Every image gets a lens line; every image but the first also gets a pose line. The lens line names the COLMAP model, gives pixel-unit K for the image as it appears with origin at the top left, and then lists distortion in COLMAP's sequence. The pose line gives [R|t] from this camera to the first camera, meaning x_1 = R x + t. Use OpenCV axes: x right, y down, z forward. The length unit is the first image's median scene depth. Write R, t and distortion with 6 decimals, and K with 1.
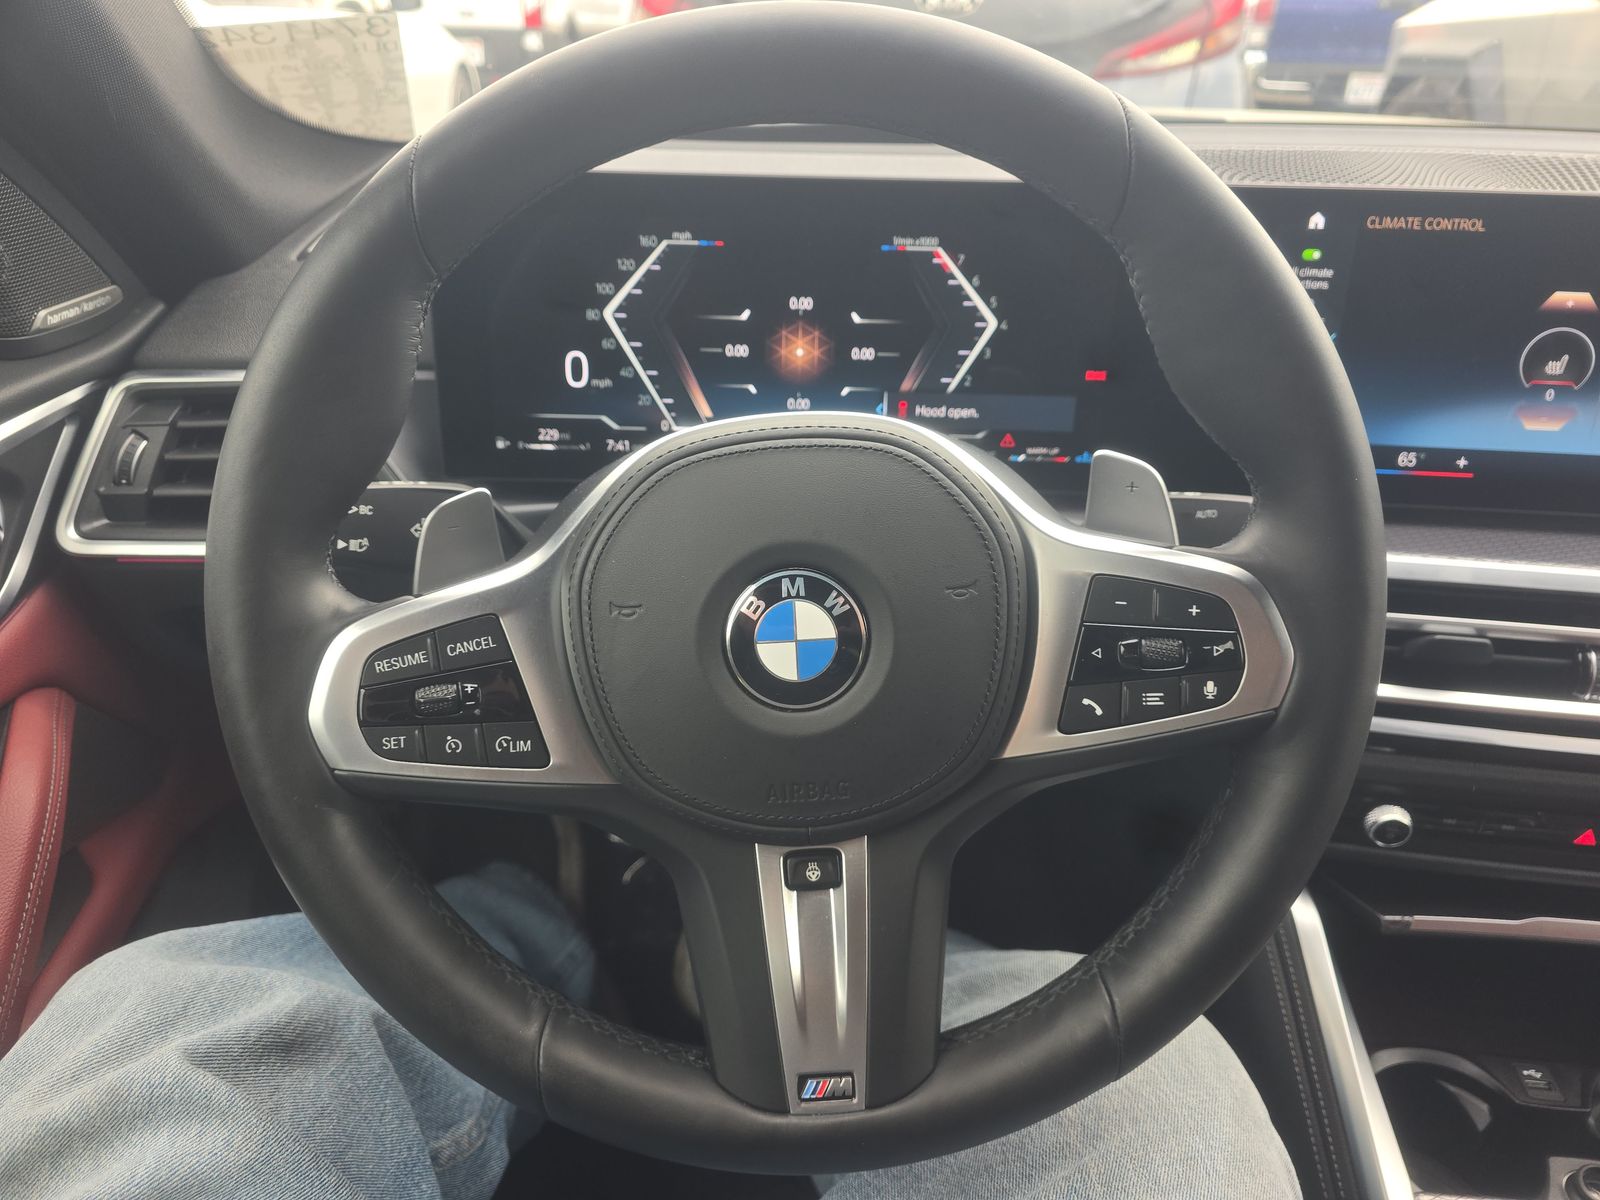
lens RADIAL K [[1075.9, 0, 792.2], [0, 1075.9, 601.8], [0, 0, 1]] dist [0.058699, -0.059848]
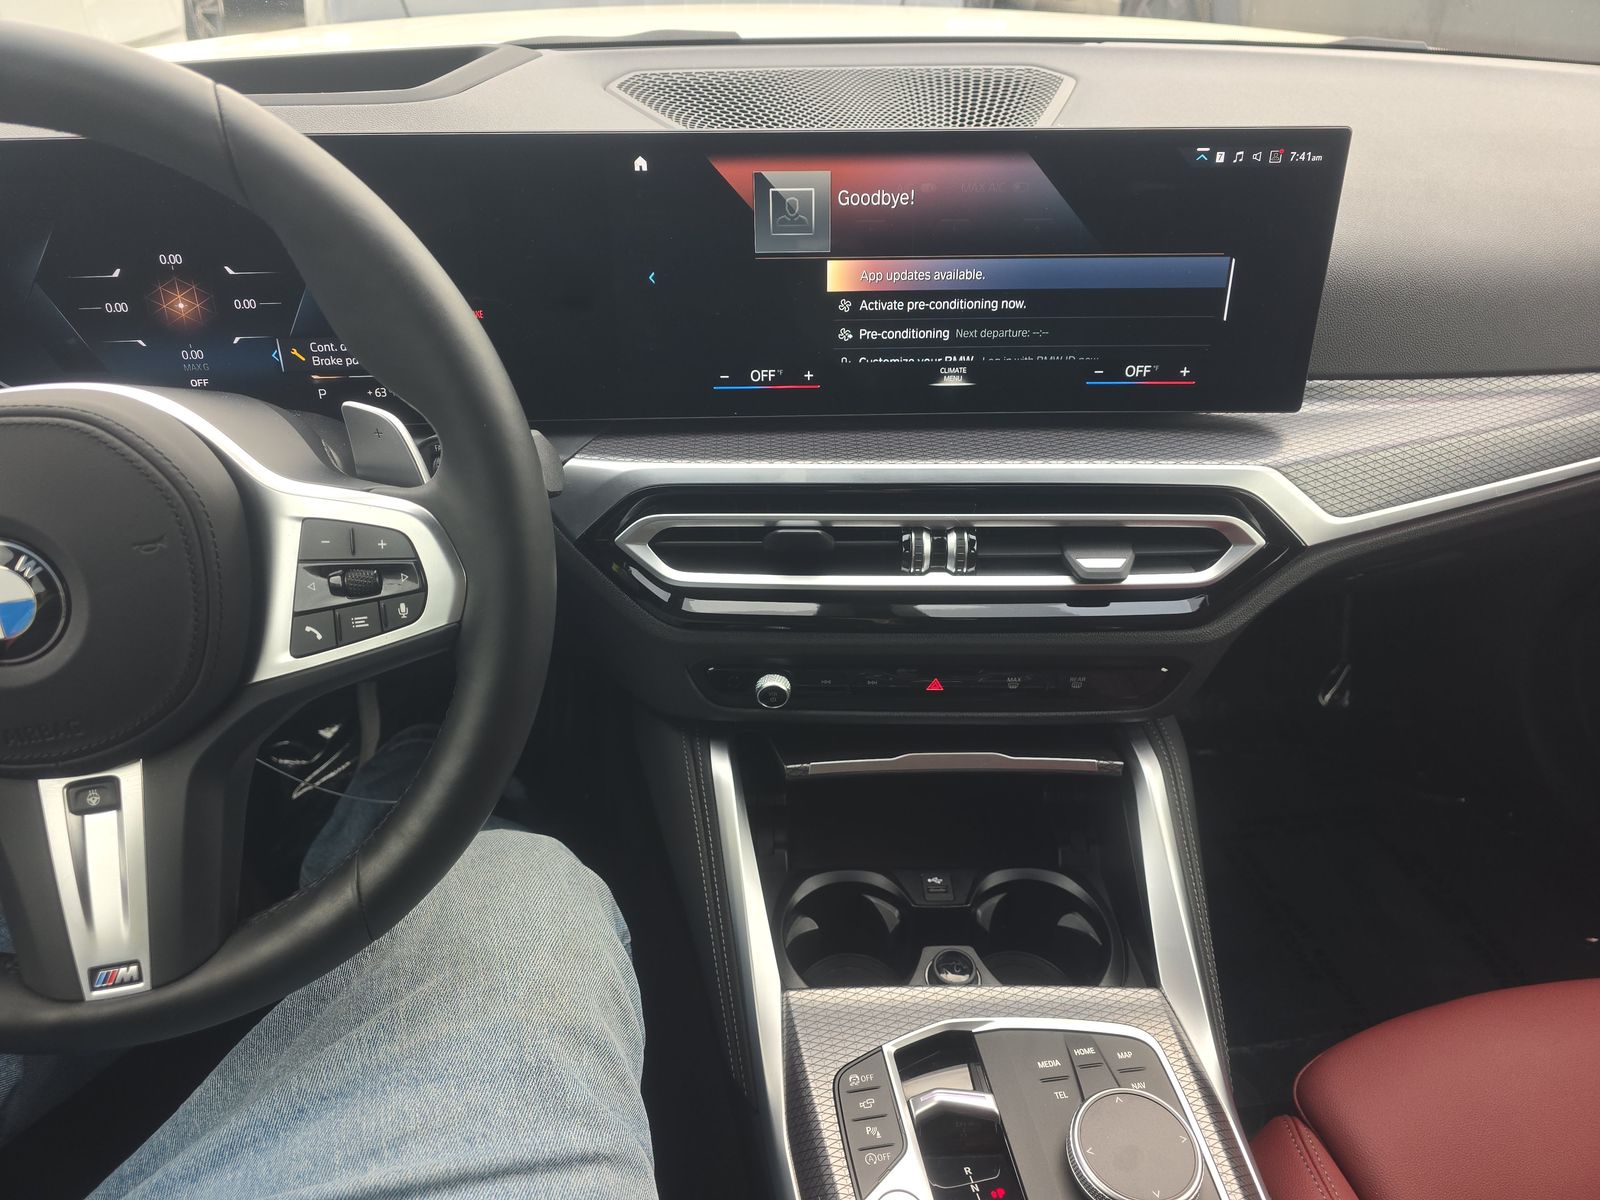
lens RADIAL K [[1075.9, 0, 792.2], [0, 1075.9, 601.8], [0, 0, 1]] dist [0.058699, -0.059848]
pose [[0.989719, -0.090159, 0.111028, 0.636648], [0.078276, 0.991162, 0.107105, -0.019788], [-0.119703, -0.097313, 0.988029, -0.201572]]
